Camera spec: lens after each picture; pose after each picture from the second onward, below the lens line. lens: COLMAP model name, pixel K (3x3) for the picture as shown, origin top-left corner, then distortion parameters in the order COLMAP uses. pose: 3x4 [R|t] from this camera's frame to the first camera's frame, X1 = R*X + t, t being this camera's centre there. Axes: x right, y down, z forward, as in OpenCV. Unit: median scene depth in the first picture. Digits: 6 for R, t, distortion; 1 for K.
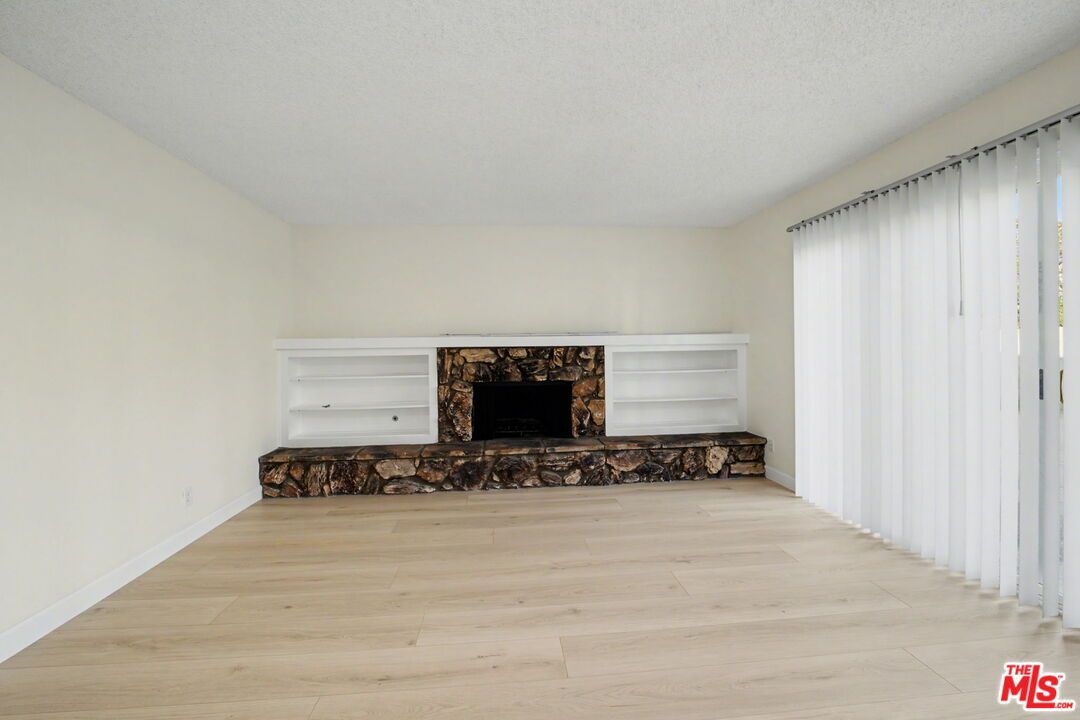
lens RADIAL K [[438.1, 0, 541.0], [0, 438.1, 354.1], [0, 0, 1]] dist [-0.014083, 0.002226]
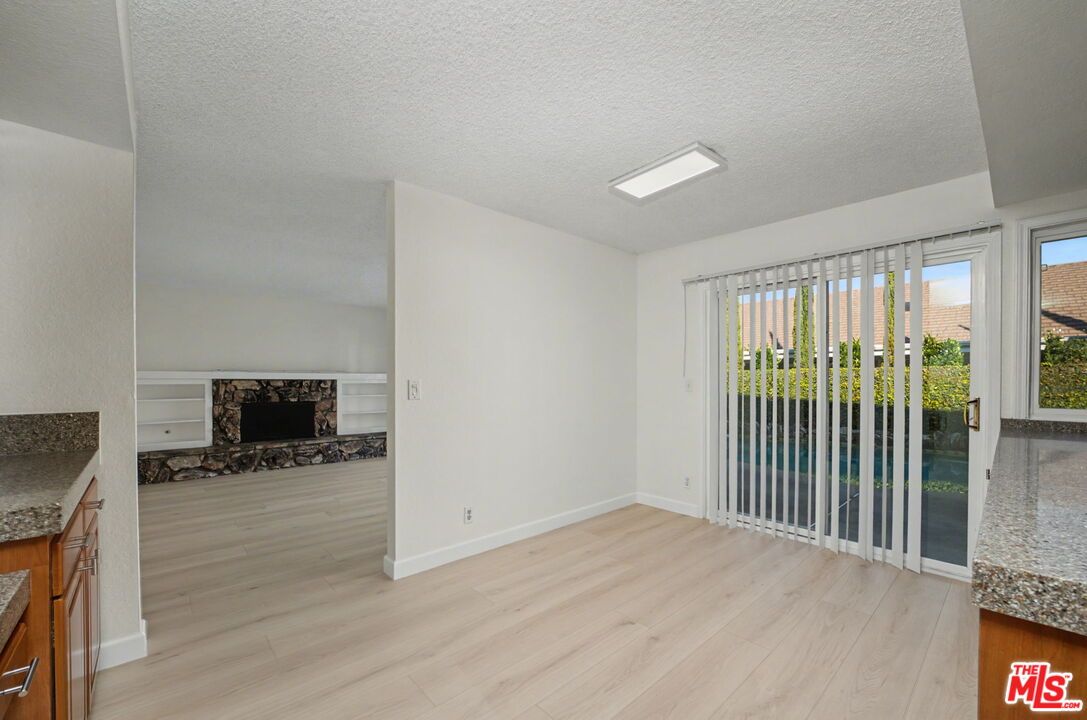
lens RADIAL K [[440.9, 0, 545.2], [0, 440.9, 378.3], [0, 0, 1]] dist [-0.014083, 0.002226]
pose [[0.792382, 0.015914, 0.609818, -0.261899], [-0.004879, 0.999793, -0.019751, 0.005555], [-0.610006, 0.012675, 0.792296, -0.843380]]
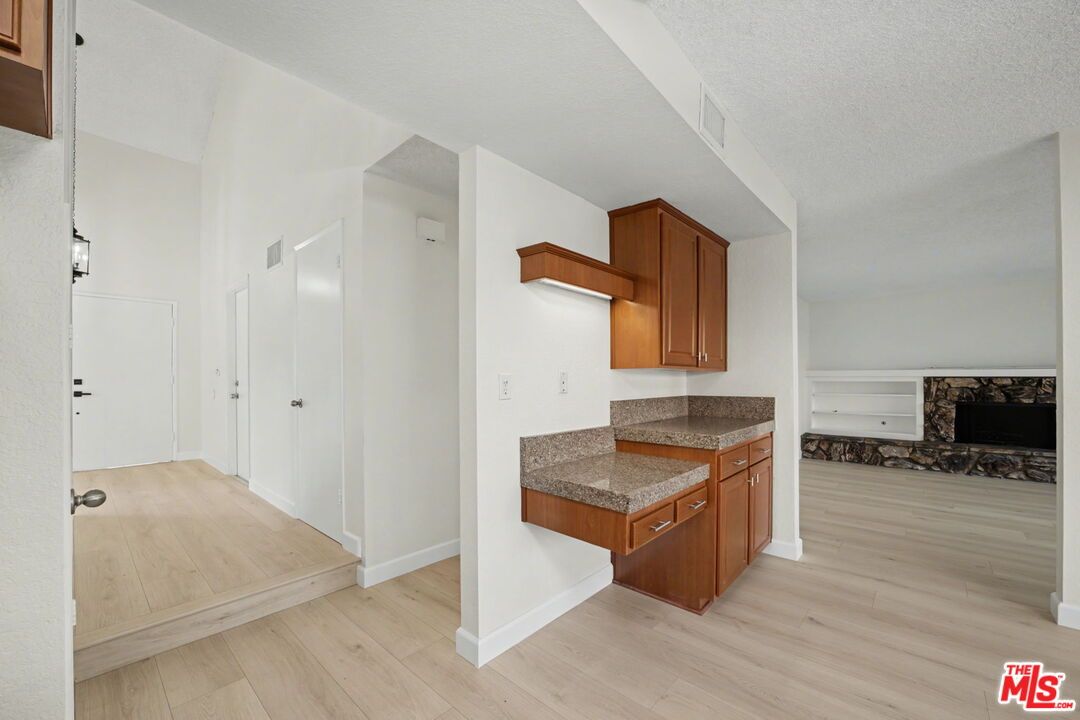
lens RADIAL K [[438.1, 0, 532.5], [0, 438.1, 377.4], [0, 0, 1]] dist [-0.014083, 0.002226]
pose [[0.674771, 0.010341, -0.737955, -0.049847], [-0.016084, 0.999870, -0.000696, 0.010140], [0.737852, 0.012339, 0.674850, -1.027577]]
